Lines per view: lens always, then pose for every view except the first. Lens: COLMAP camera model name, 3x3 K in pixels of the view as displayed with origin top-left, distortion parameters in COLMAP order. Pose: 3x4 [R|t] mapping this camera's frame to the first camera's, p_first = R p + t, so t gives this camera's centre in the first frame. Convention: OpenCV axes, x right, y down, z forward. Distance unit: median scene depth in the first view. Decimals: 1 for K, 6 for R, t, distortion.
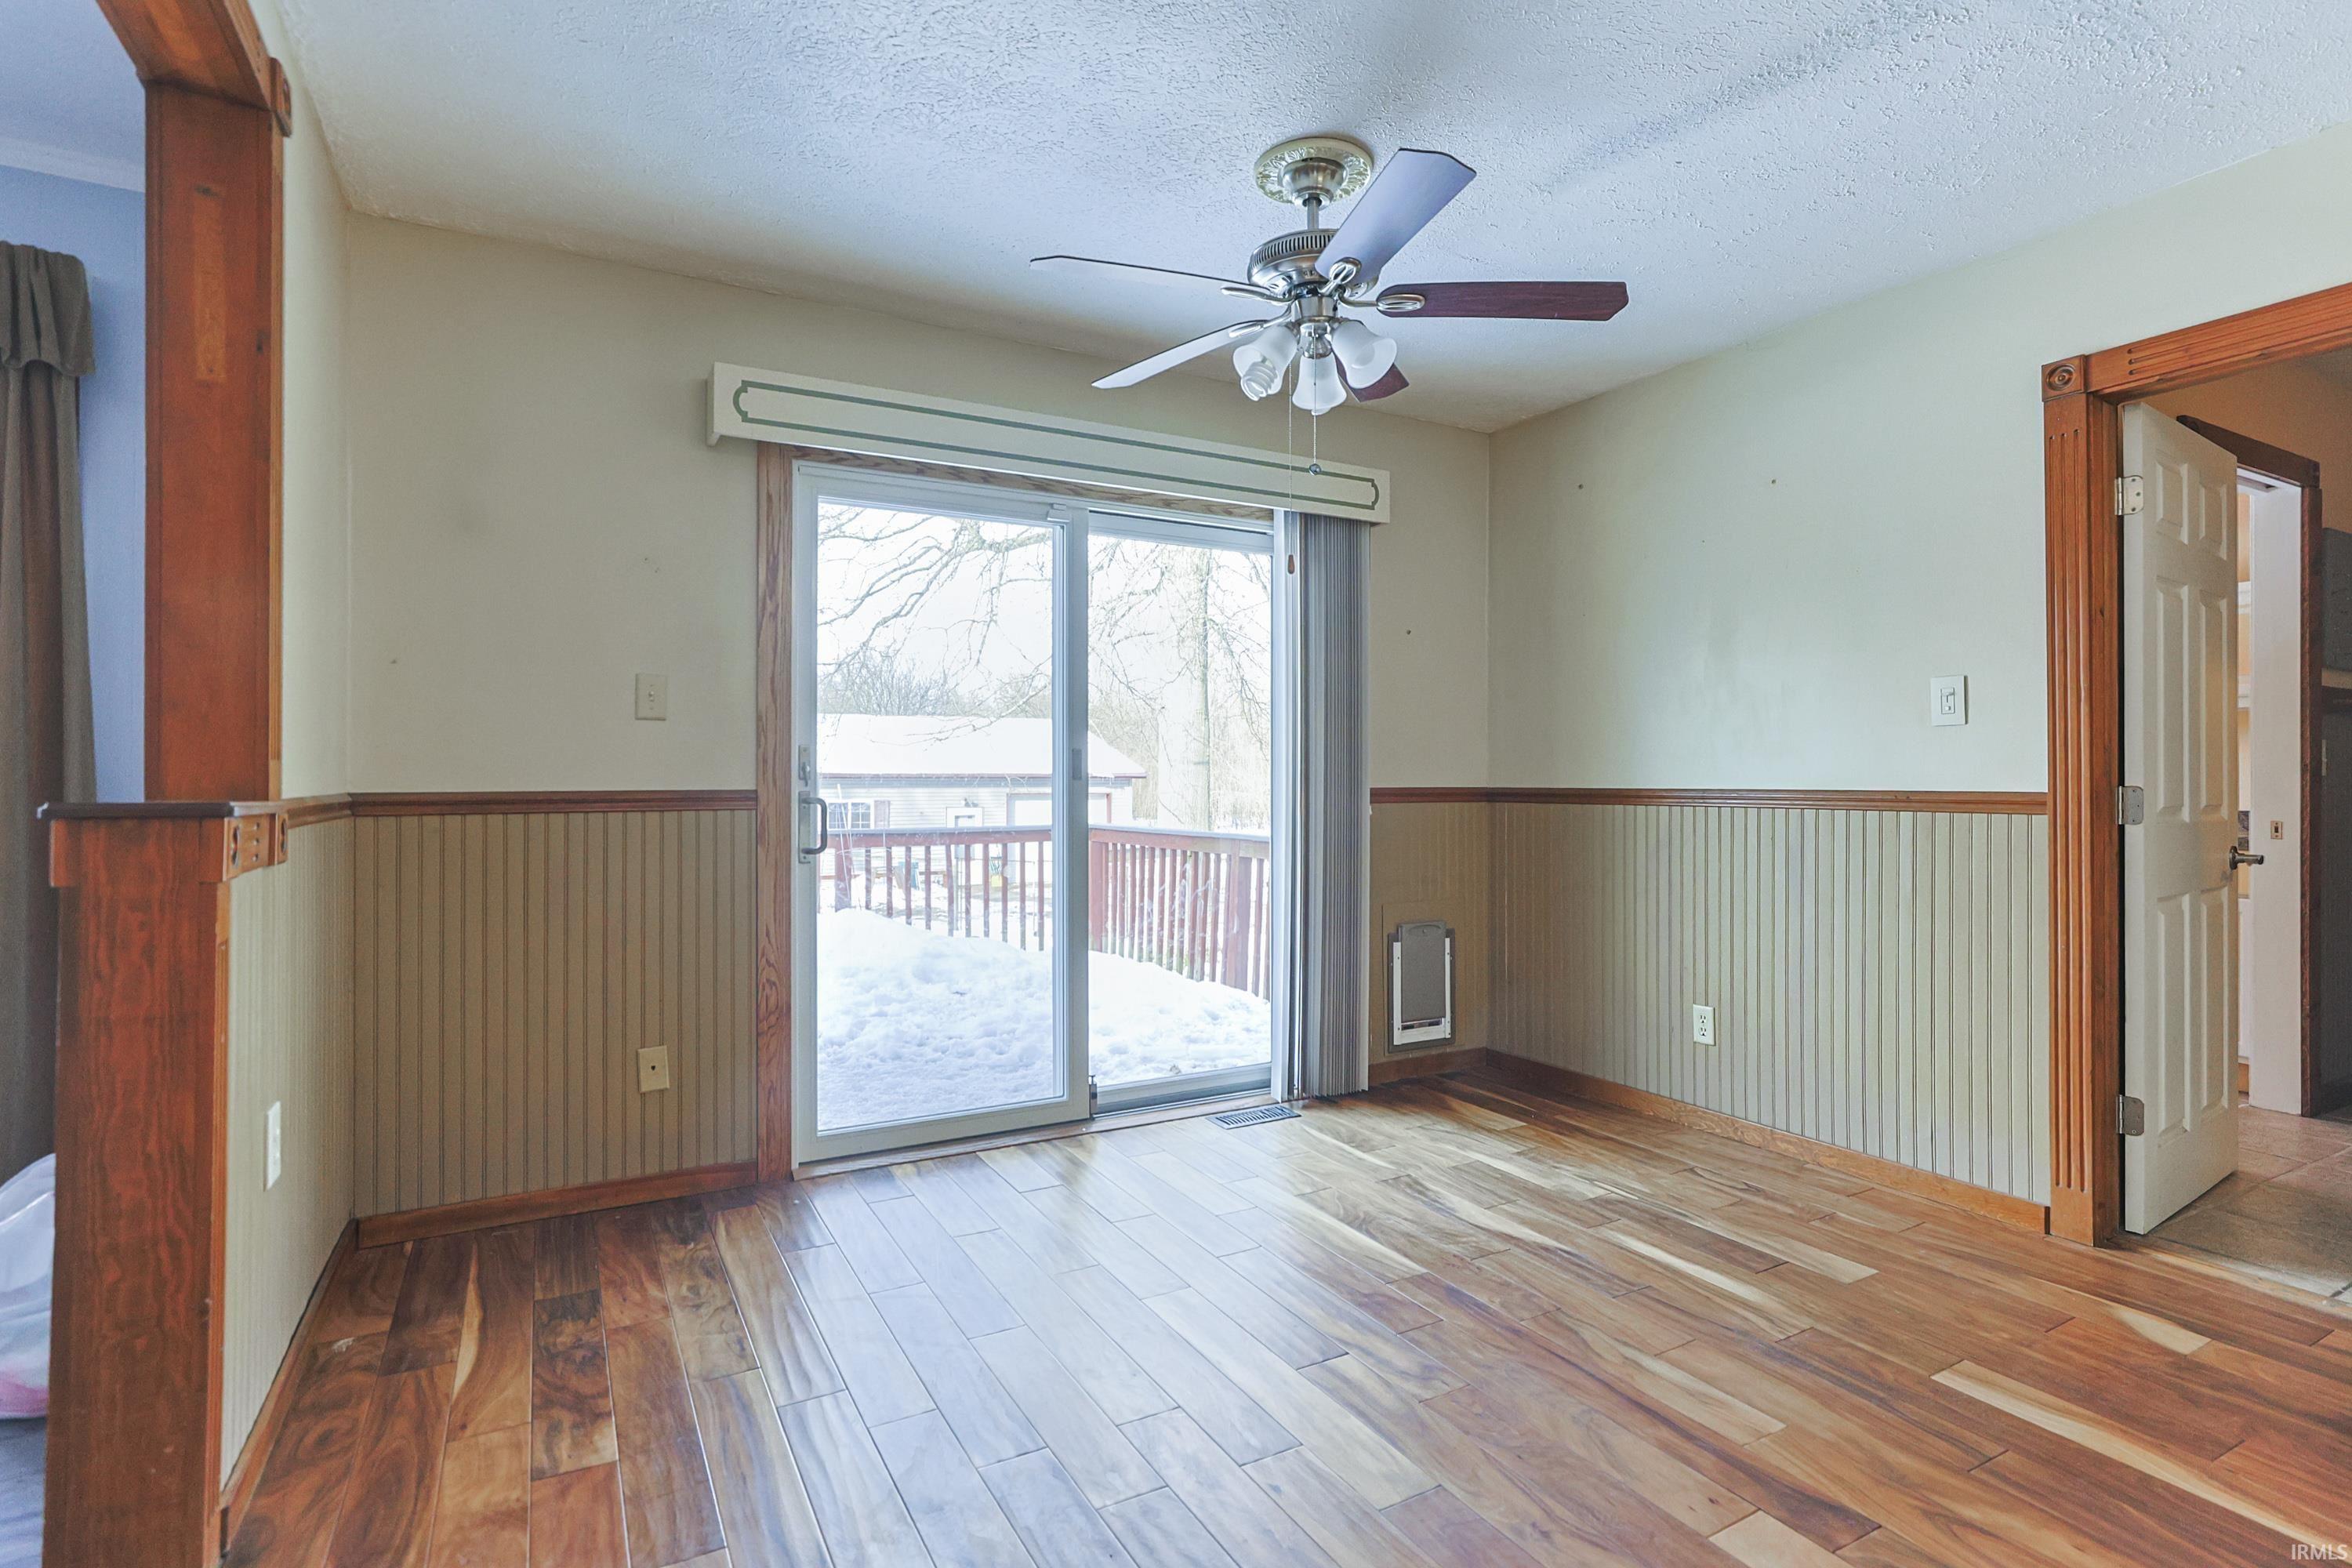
lens RADIAL K [[1151.0, 0, 1212.6], [0, 1151.0, 764.6], [0, 0, 1]] dist [-0.022554, 0.012827]
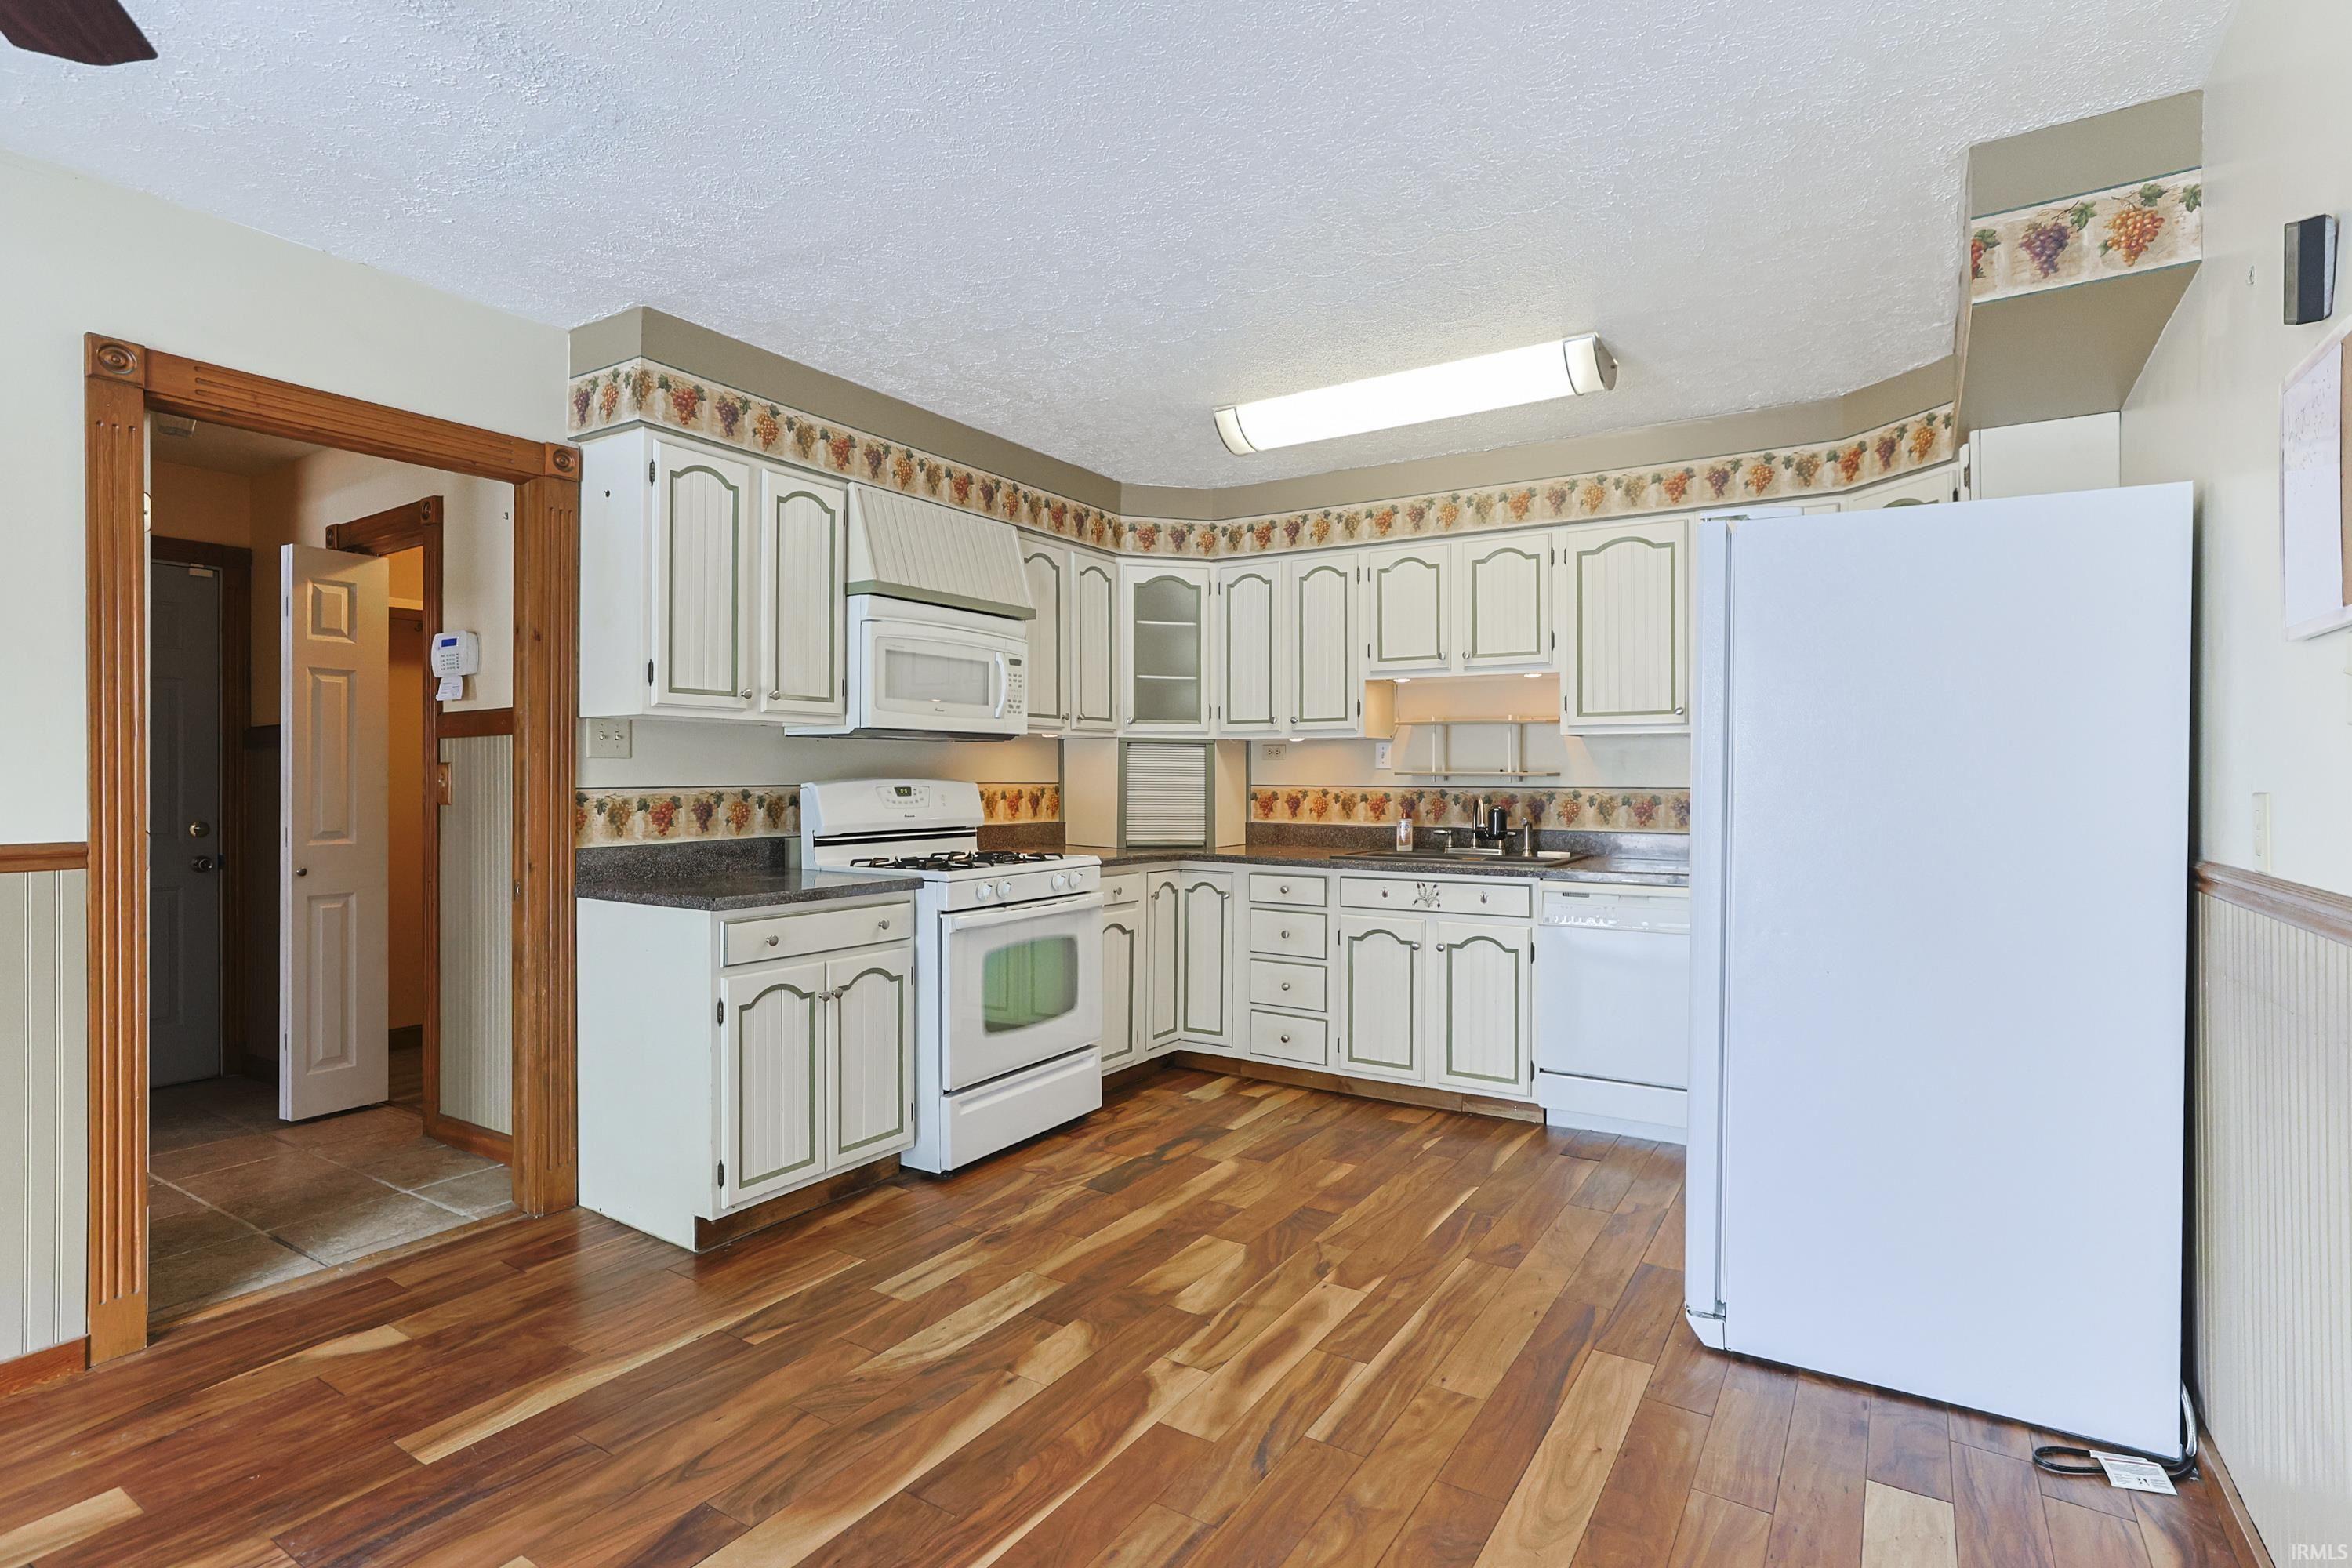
lens RADIAL K [[1151.0, 0, 1148.7], [0, 1151.0, 784.3], [0, 0, 1]] dist [-0.022554, 0.012827]
pose [[-0.448394, -0.003131, 0.893830, -0.330355], [-0.007367, 0.999973, -0.000193, -0.021661], [-0.893805, -0.006672, -0.448405, 0.609277]]
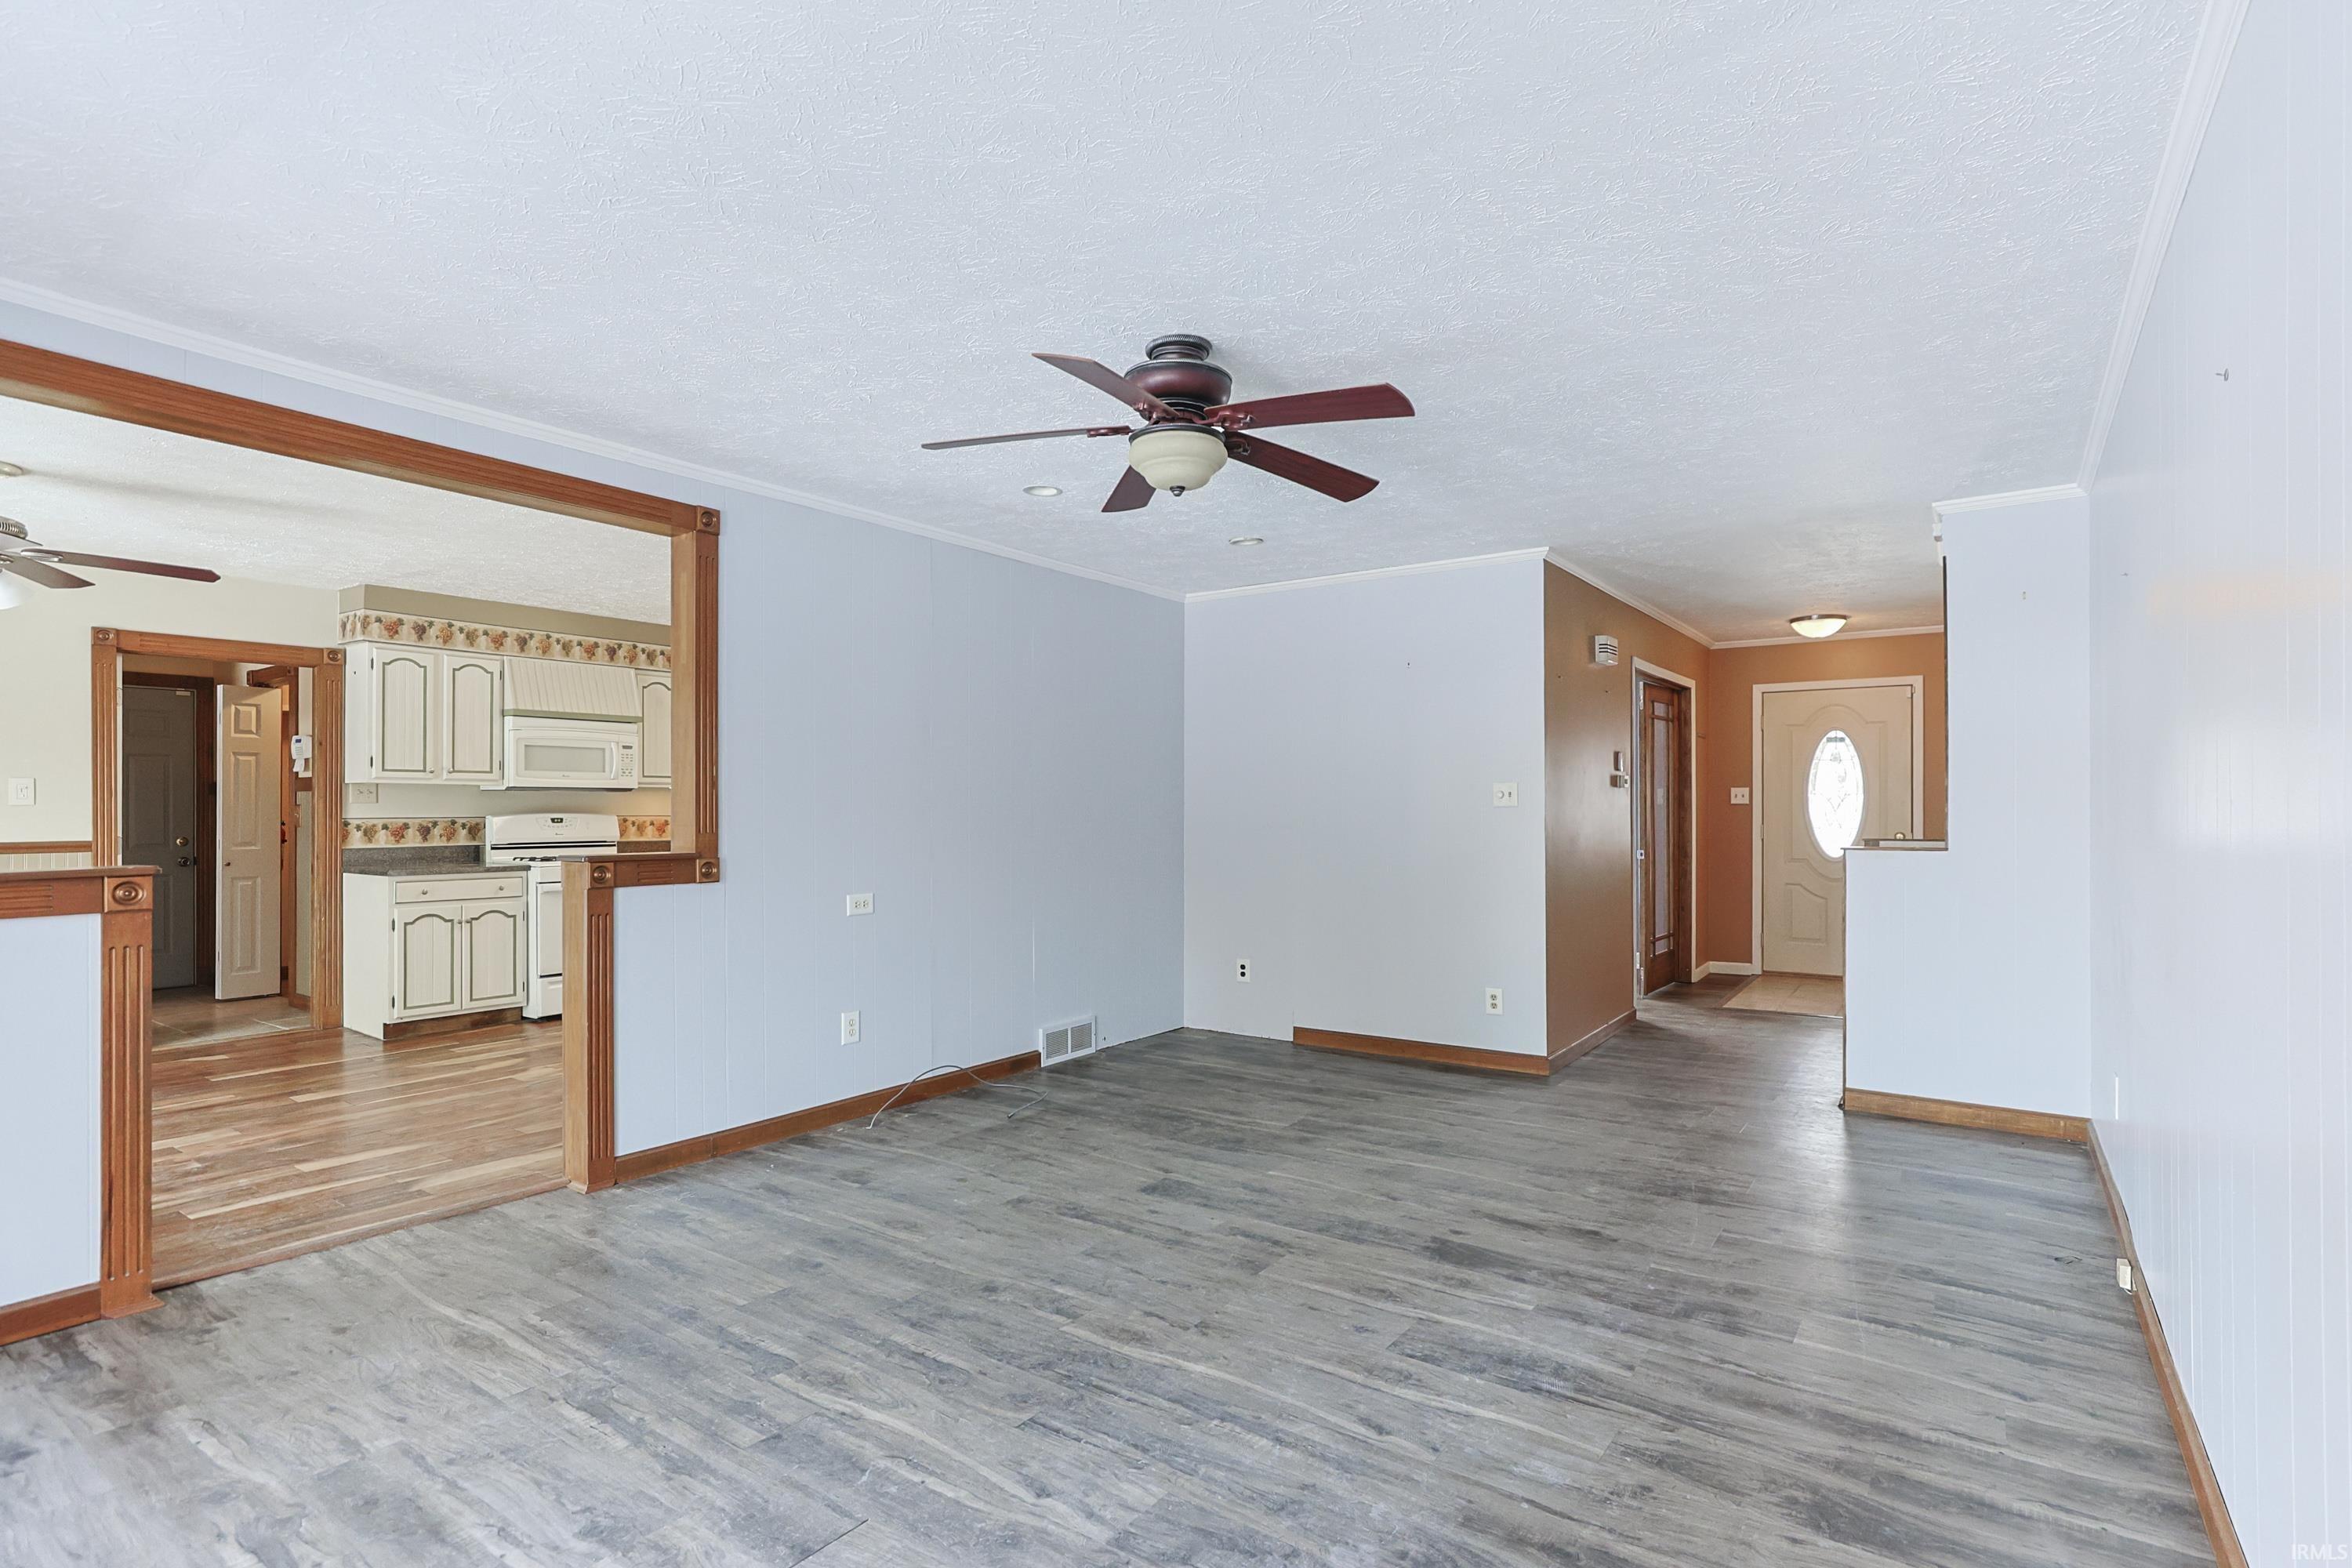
lens RADIAL K [[1151.0, 0, 1152.4], [0, 1151.0, 819.7], [0, 0, 1]] dist [-0.022554, 0.012827]
pose [[-0.411490, -0.006449, 0.911391, -1.651755], [-0.010888, 0.999938, 0.002159, -0.032132], [-0.911349, -0.009035, -0.411535, 0.126448]]
